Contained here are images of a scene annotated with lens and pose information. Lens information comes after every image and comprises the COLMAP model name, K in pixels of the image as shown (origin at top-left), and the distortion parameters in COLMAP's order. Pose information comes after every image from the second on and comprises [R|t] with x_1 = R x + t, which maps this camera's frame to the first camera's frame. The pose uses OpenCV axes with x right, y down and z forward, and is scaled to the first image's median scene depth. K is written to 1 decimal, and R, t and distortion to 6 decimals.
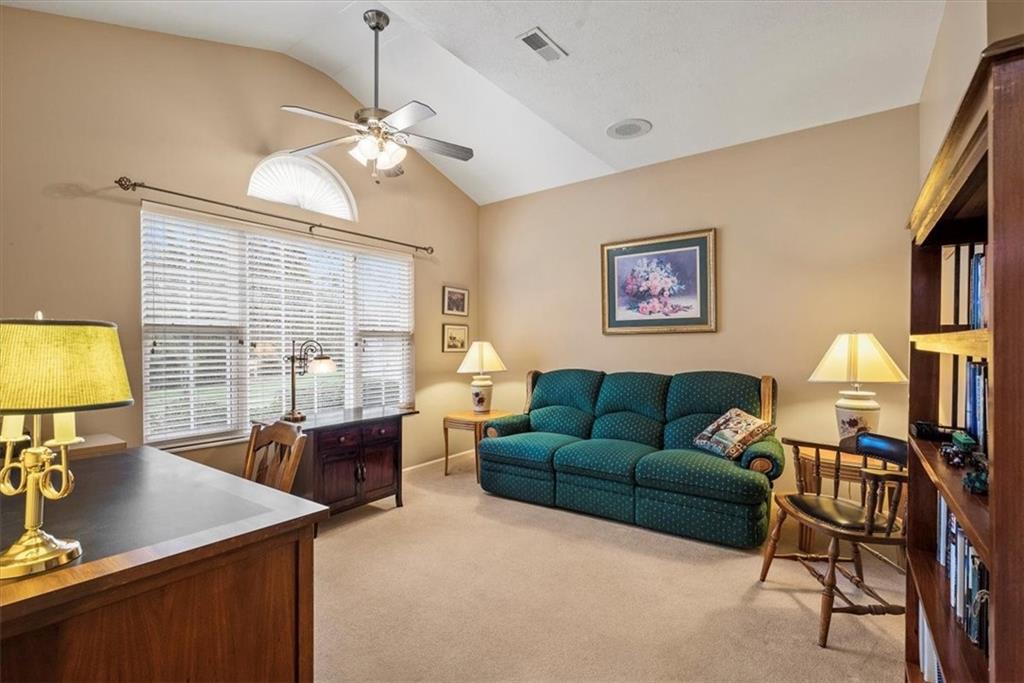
lens RADIAL K [[468.4, 0, 509.7], [0, 468.4, 344.3], [0, 0, 1]] dist [0.000698, -0.000535]
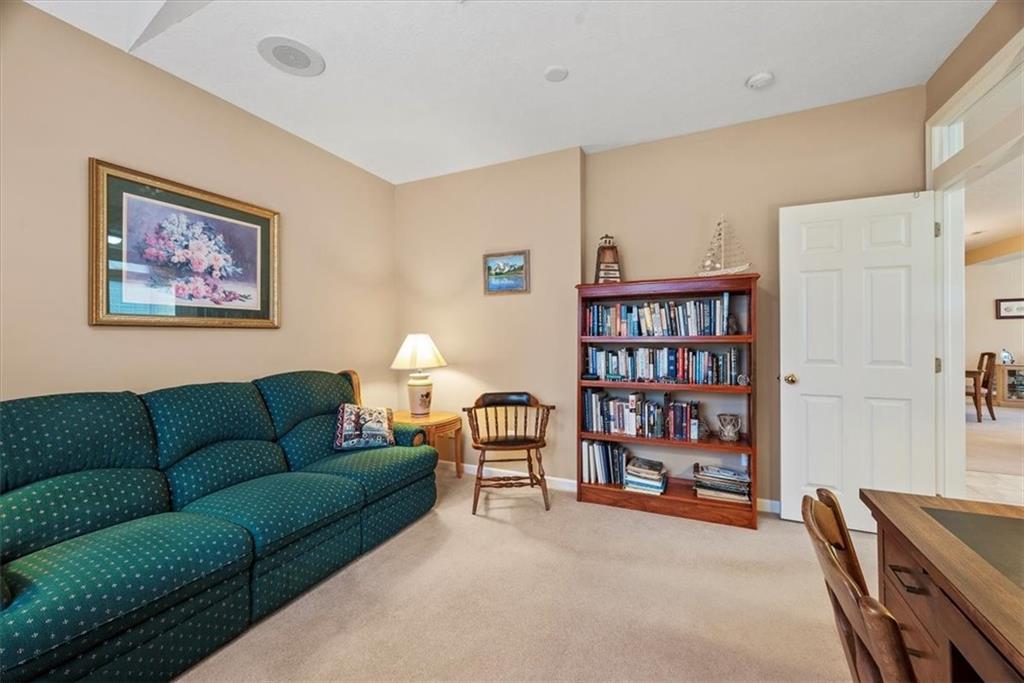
lens RADIAL K [[405.3, 0, 513.3], [0, 405.3, 338.5], [0, 0, 1]] dist [0.006658, 0.000017]
pose [[-0.189881, 0.005476, 0.981792, -0.383373], [0.003804, 0.999981, -0.004842, -0.001282], [-0.981800, 0.002815, -0.189898, 0.656564]]
